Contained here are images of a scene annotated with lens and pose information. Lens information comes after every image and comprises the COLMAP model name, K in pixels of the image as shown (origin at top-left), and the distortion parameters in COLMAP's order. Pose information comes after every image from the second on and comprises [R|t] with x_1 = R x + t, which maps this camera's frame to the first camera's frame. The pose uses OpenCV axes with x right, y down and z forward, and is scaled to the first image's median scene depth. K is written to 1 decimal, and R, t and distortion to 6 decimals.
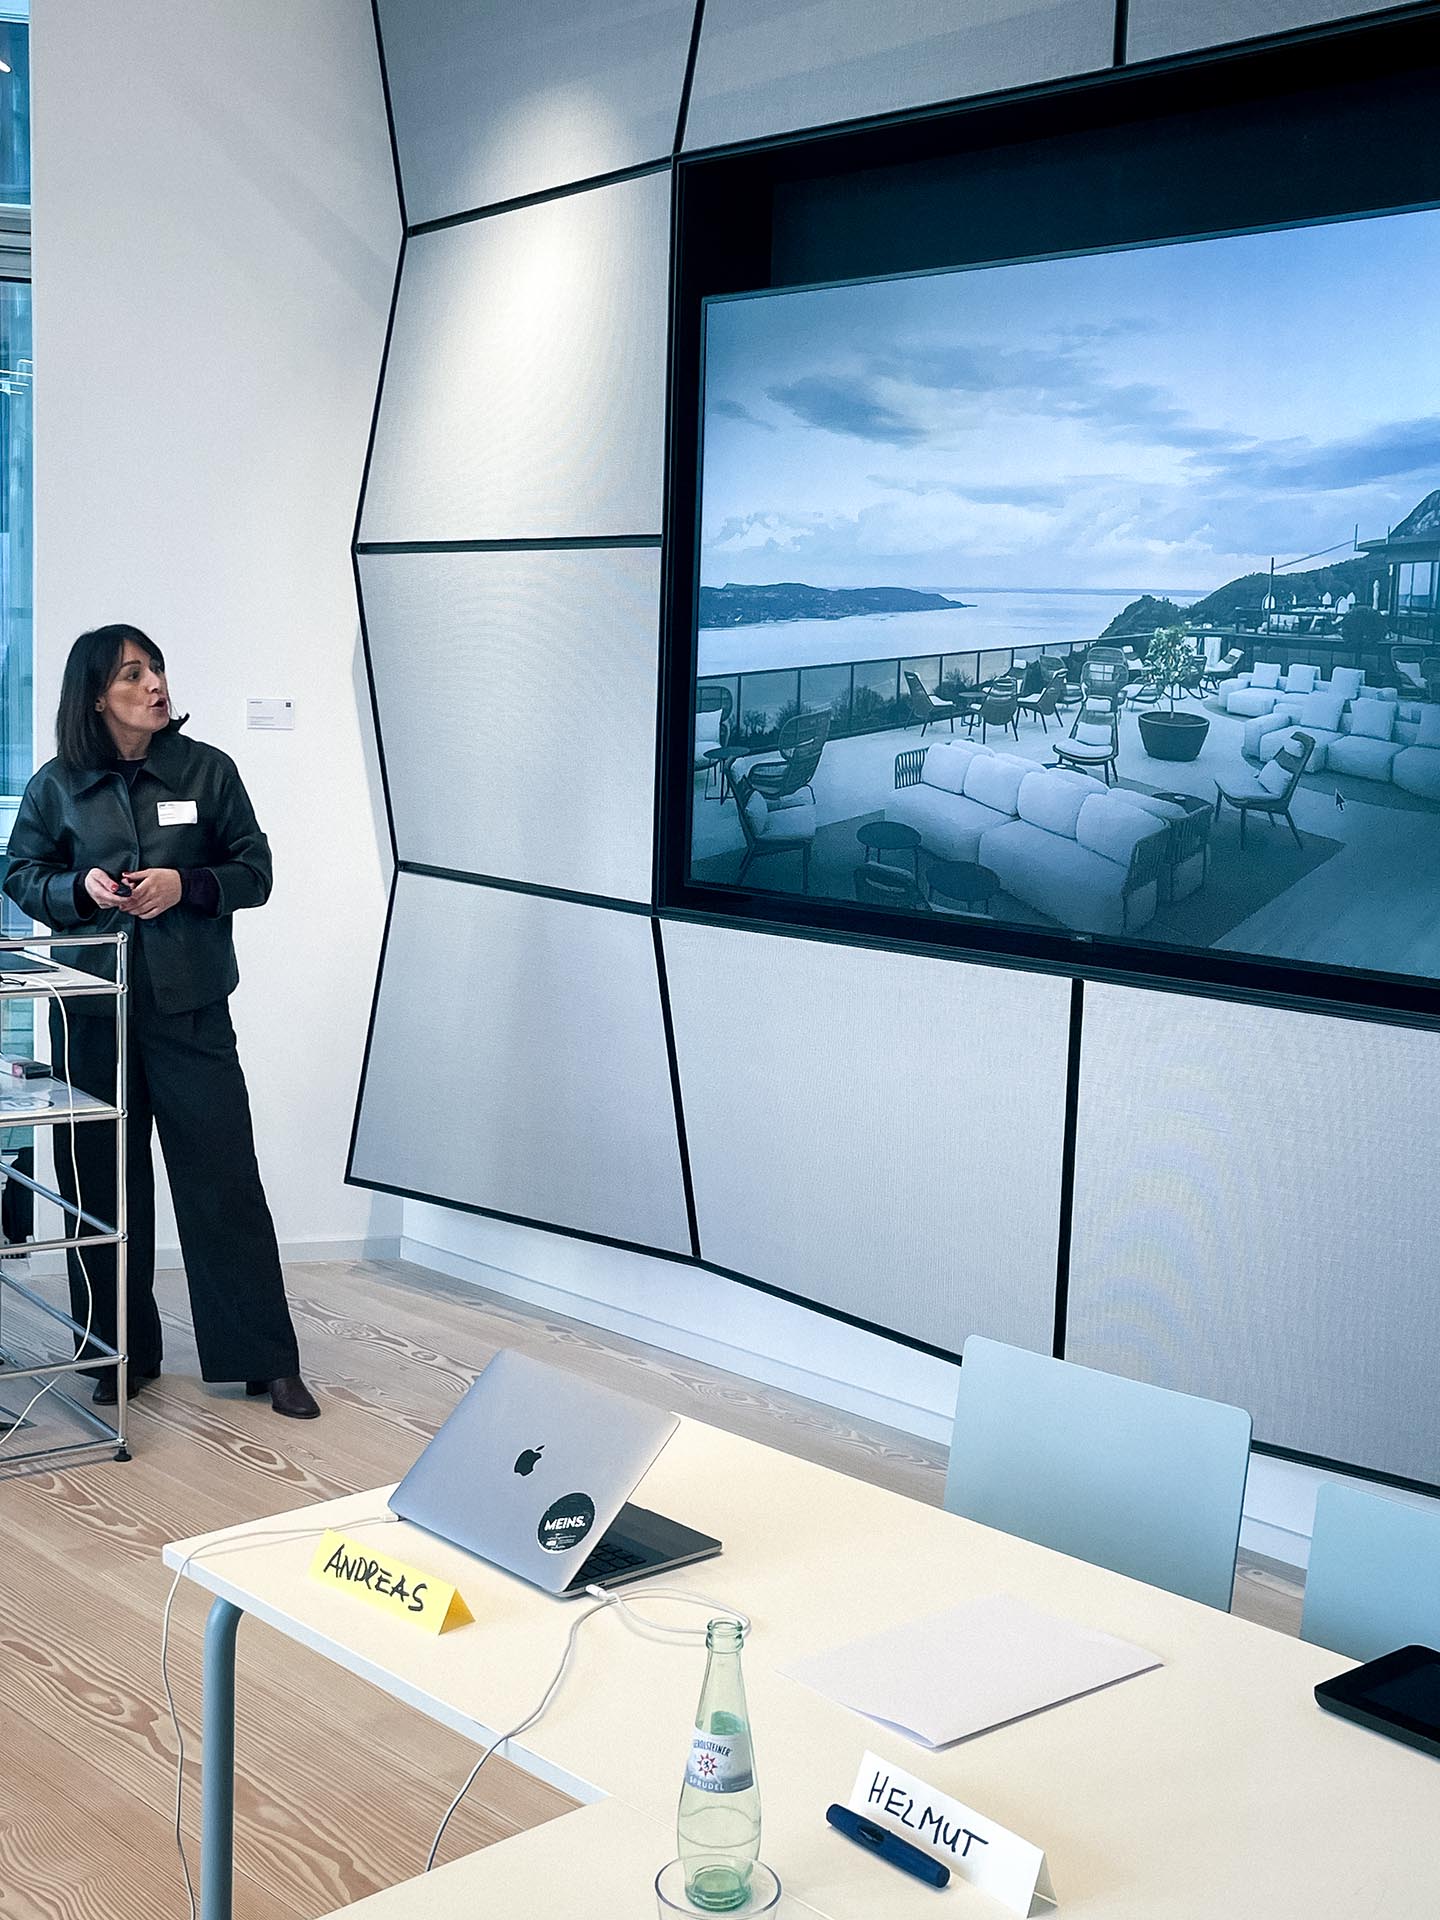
lens RADIAL K [[2398.7, 0, 722.0], [0, 2398.7, 932.8], [0, 0, 1]] dist [-0.153875, 0.645634]
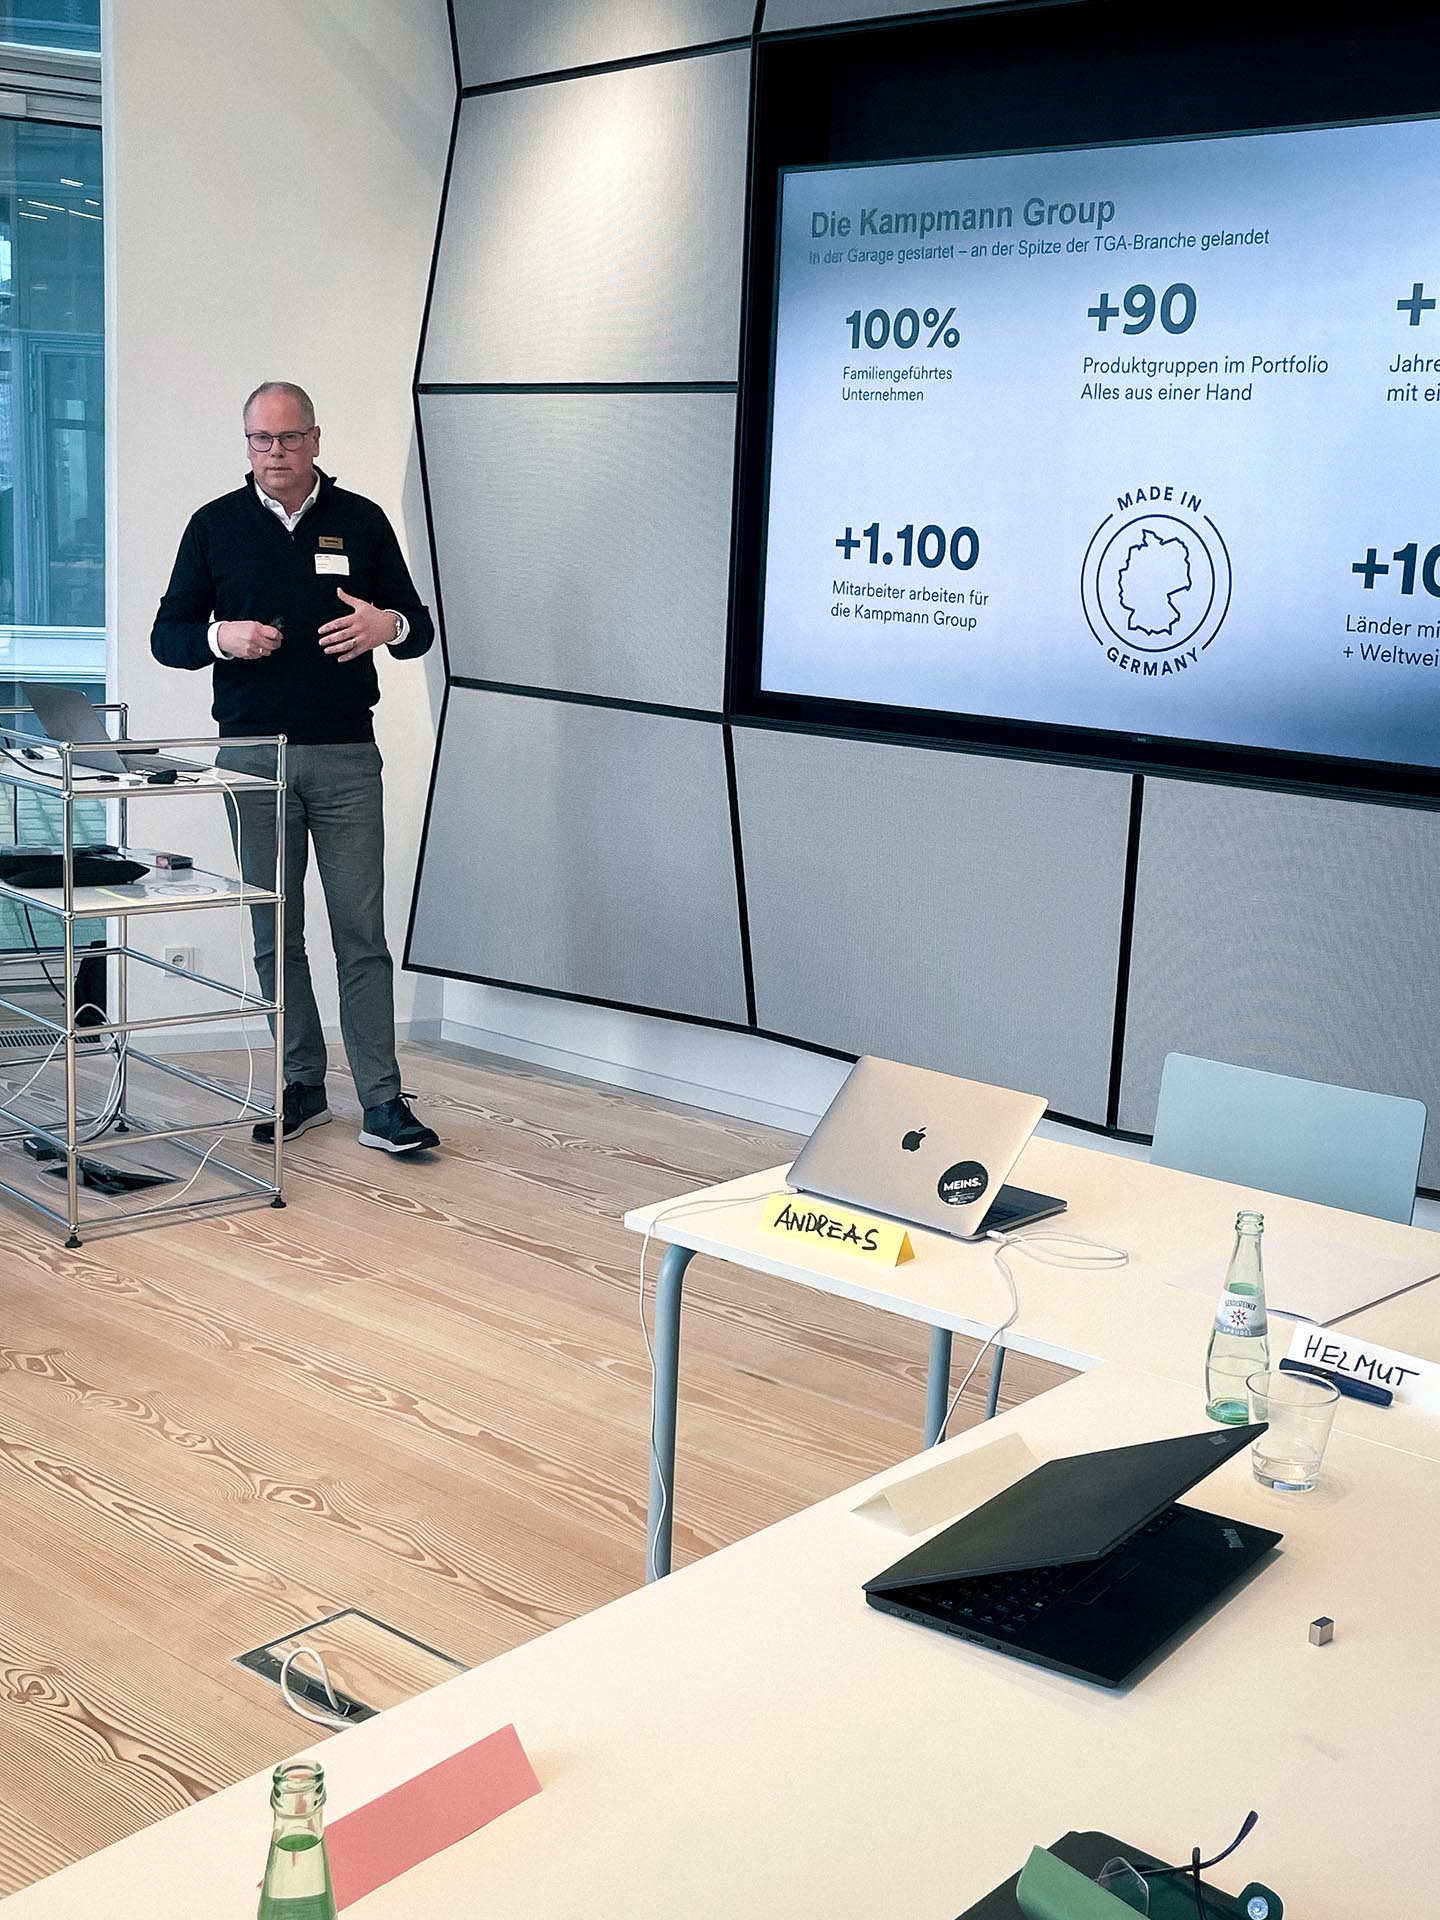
lens RADIAL K [[2304.2, 0, 716.3], [0, 2304.2, 916.6], [0, 0, 1]] dist [-0.137342, 0.554730]
pose [[0.995159, -0.006432, 0.098069, -0.291250], [-0.000073, 0.997807, 0.066185, 0.025454], [-0.098280, -0.065871, 0.992976, -0.166983]]
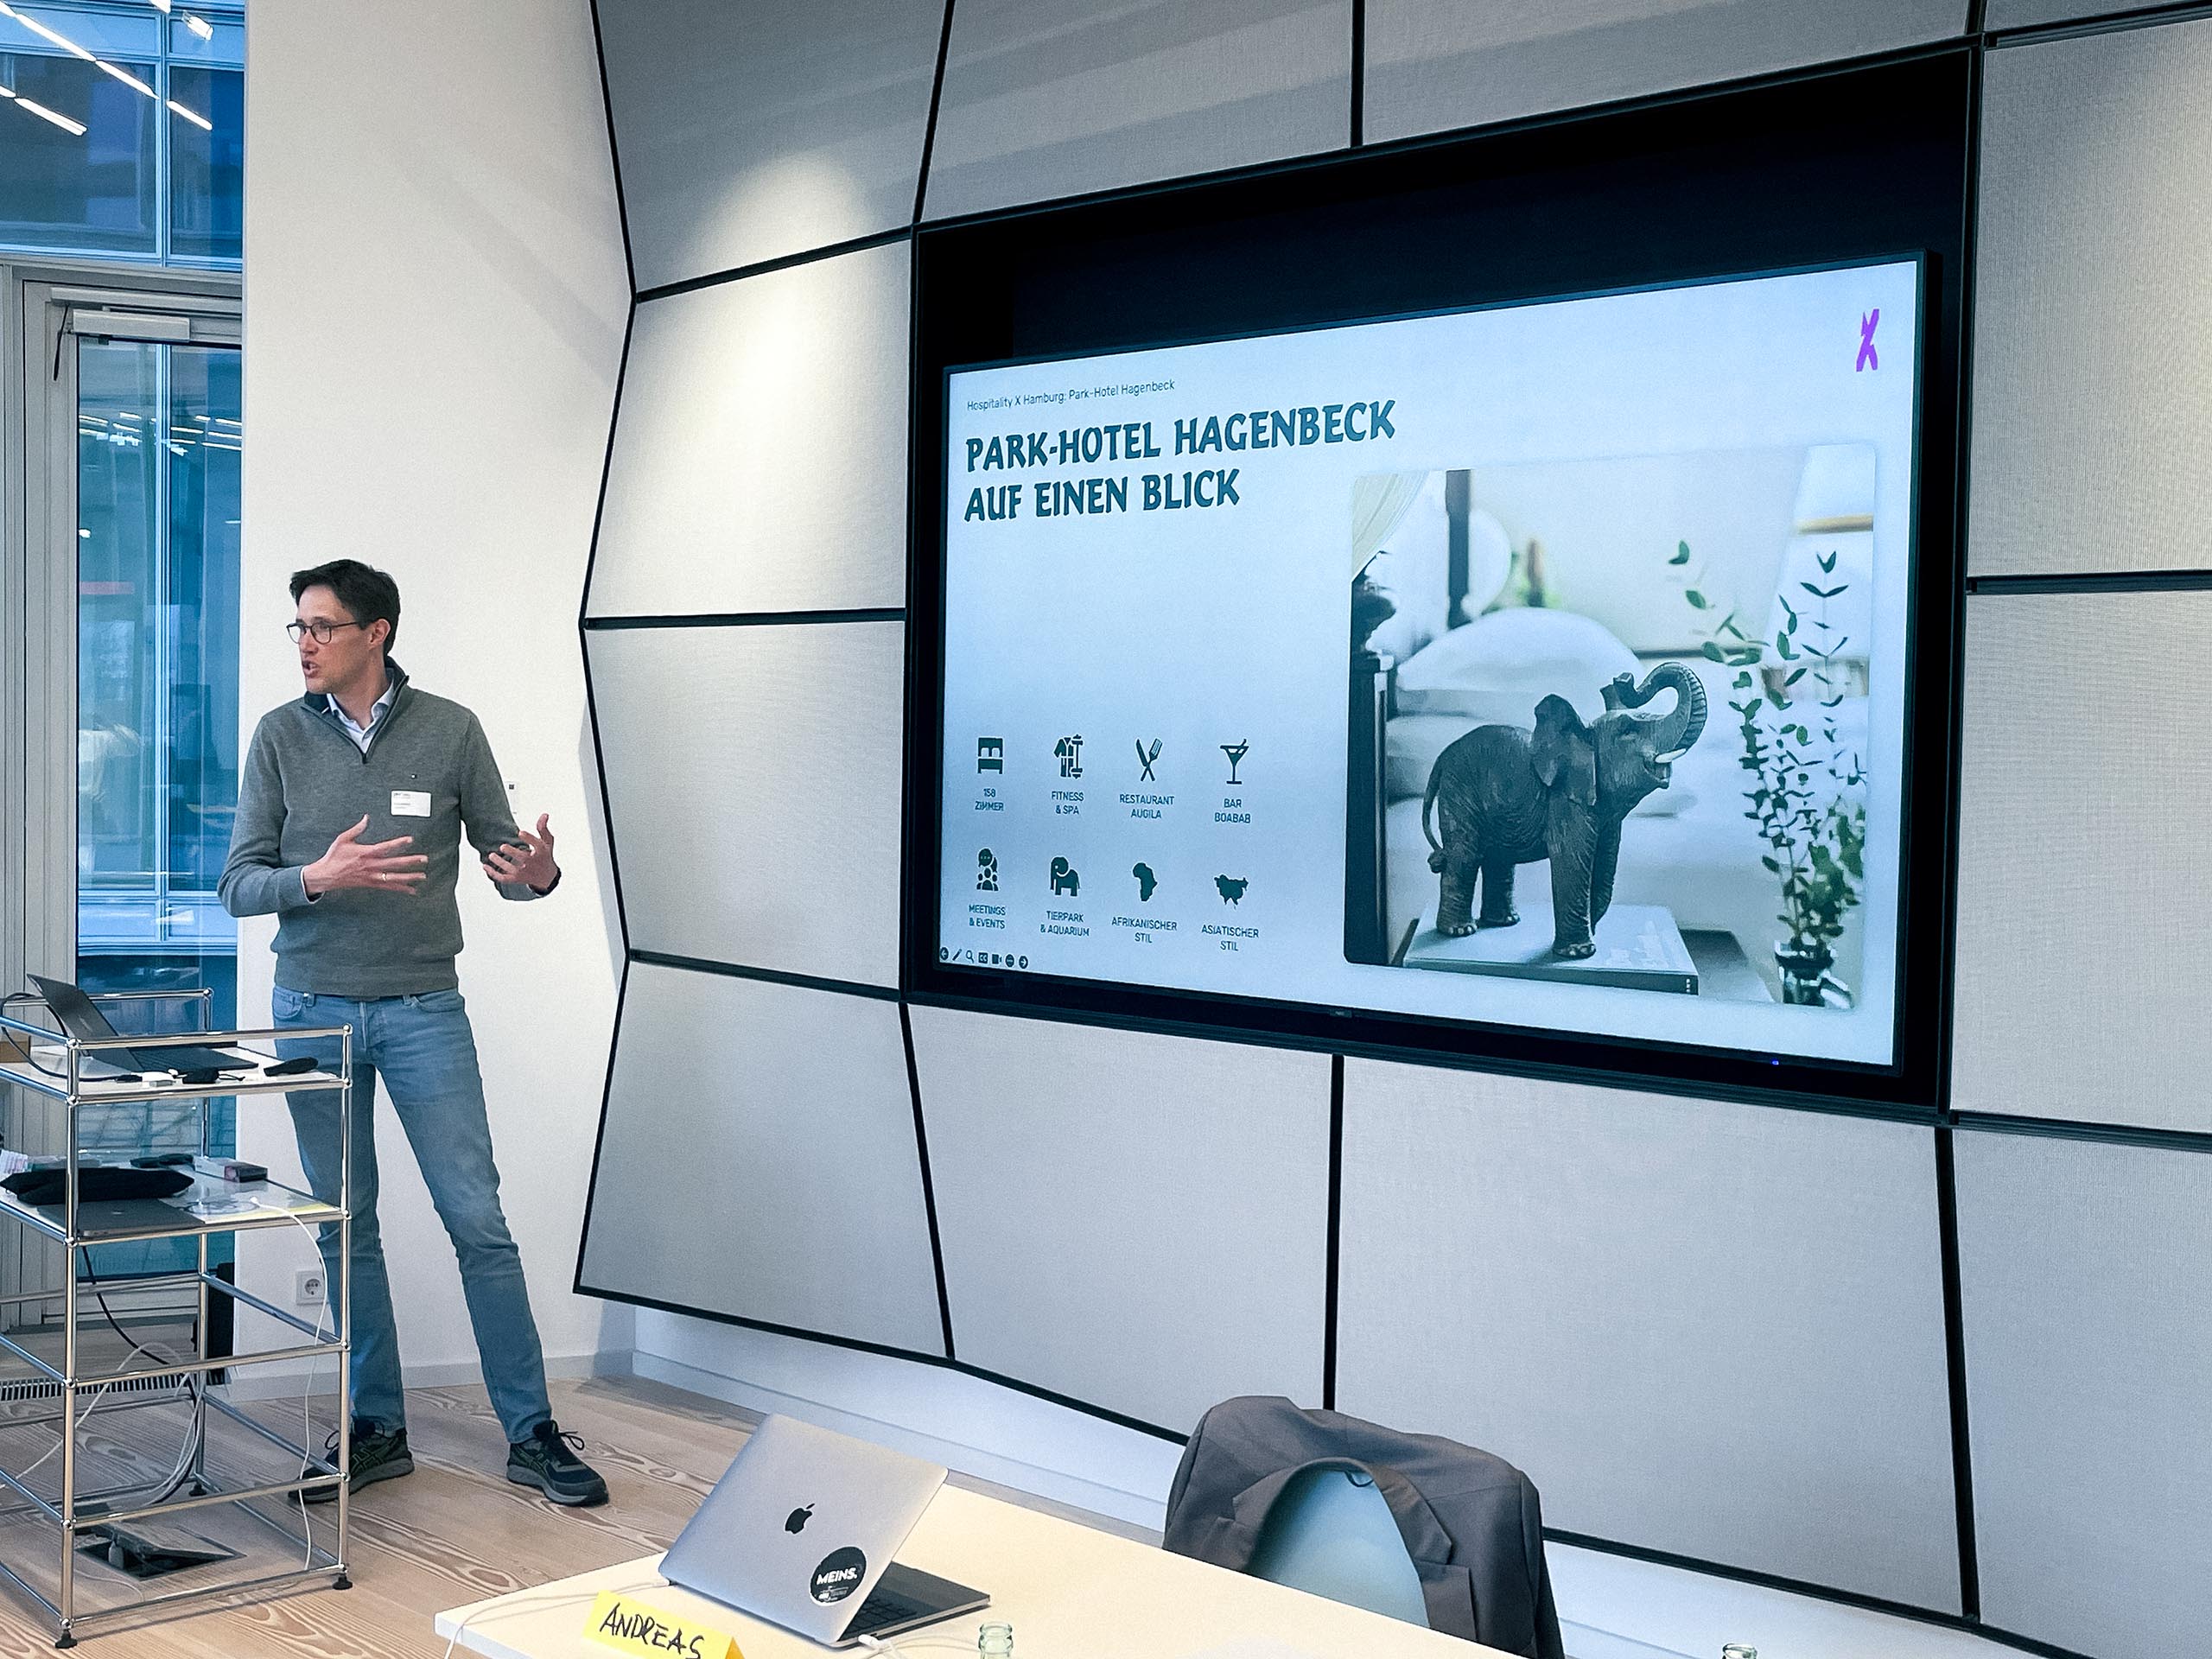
lens RADIAL K [[2654.6, 0, 1106.0], [0, 2654.6, 829.5], [0, 0, 1]] dist [-0.137342, 0.554730]
pose [[0.998412, -0.013123, 0.054785, -0.007752], [0.017323, 0.996887, -0.076914, 0.015907], [-0.053605, 0.077741, 0.995531, -0.147583]]
